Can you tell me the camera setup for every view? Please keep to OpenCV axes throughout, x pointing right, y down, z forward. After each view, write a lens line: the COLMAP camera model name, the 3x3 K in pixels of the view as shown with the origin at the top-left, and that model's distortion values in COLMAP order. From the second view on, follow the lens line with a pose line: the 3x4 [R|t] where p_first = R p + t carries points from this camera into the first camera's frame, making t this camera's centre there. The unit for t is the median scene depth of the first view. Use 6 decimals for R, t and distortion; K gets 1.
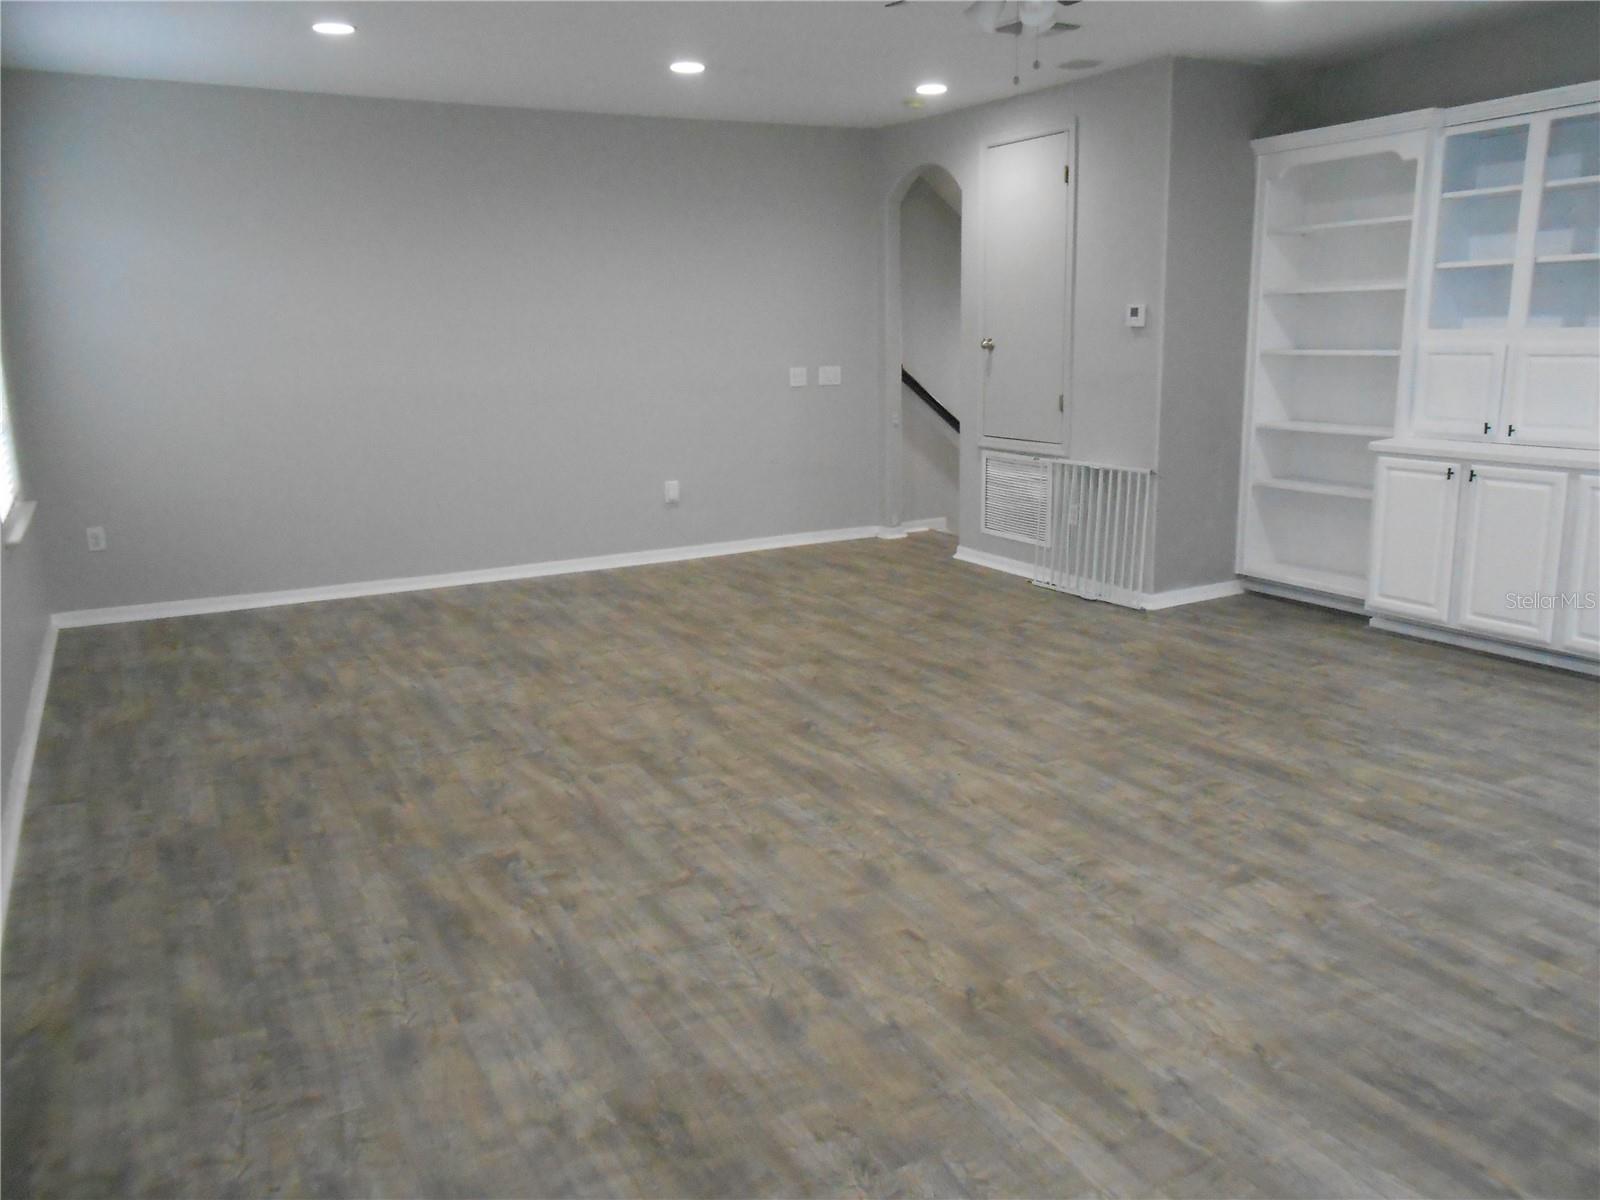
lens RADIAL K [[1216.7, 0, 800.0], [0, 1216.7, 600.0], [0, 0, 1]] dist [0.042408, -0.057920]
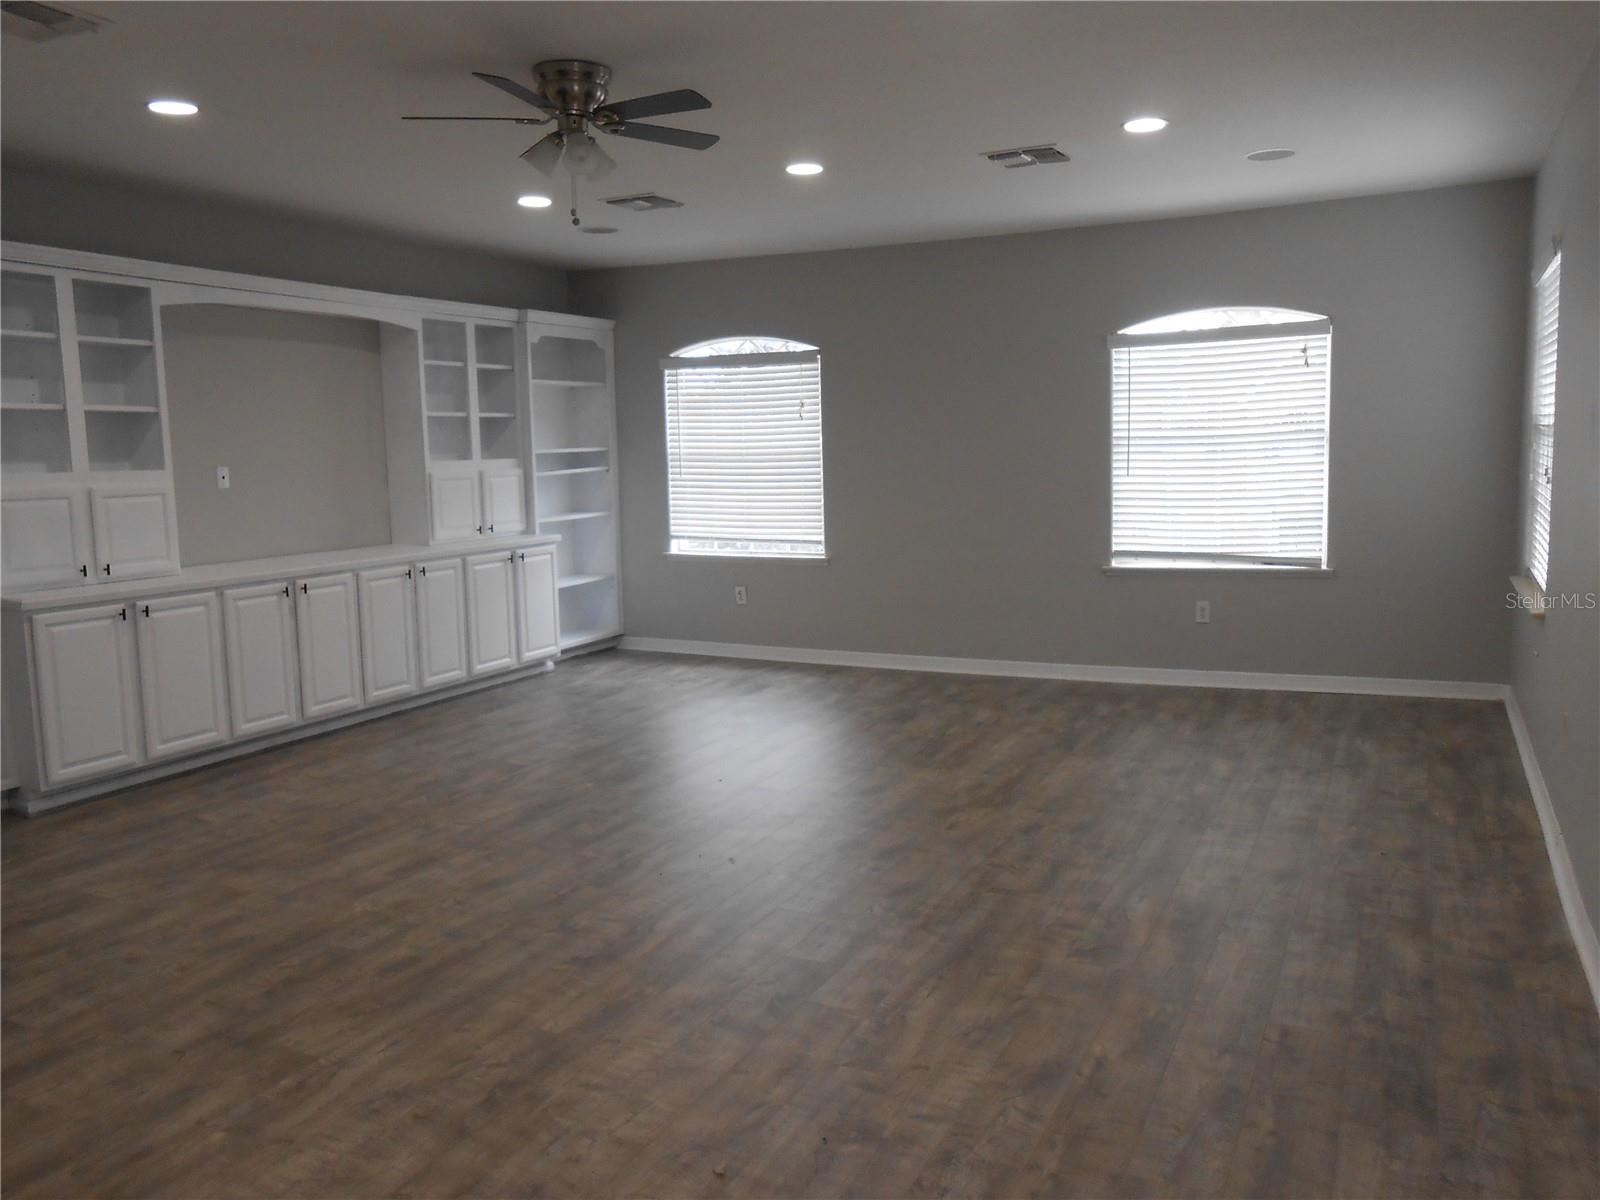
lens RADIAL K [[1299.8, 0, 800.4], [0, 1299.8, 559.2], [0, 0, 1]] dist [0.077805, -0.010915]
pose [[-0.589186, -0.036644, 0.807166, -0.820116], [0.207703, 0.958533, 0.195127, -0.302208], [-0.780845, 0.282617, -0.557143, 1.449221]]
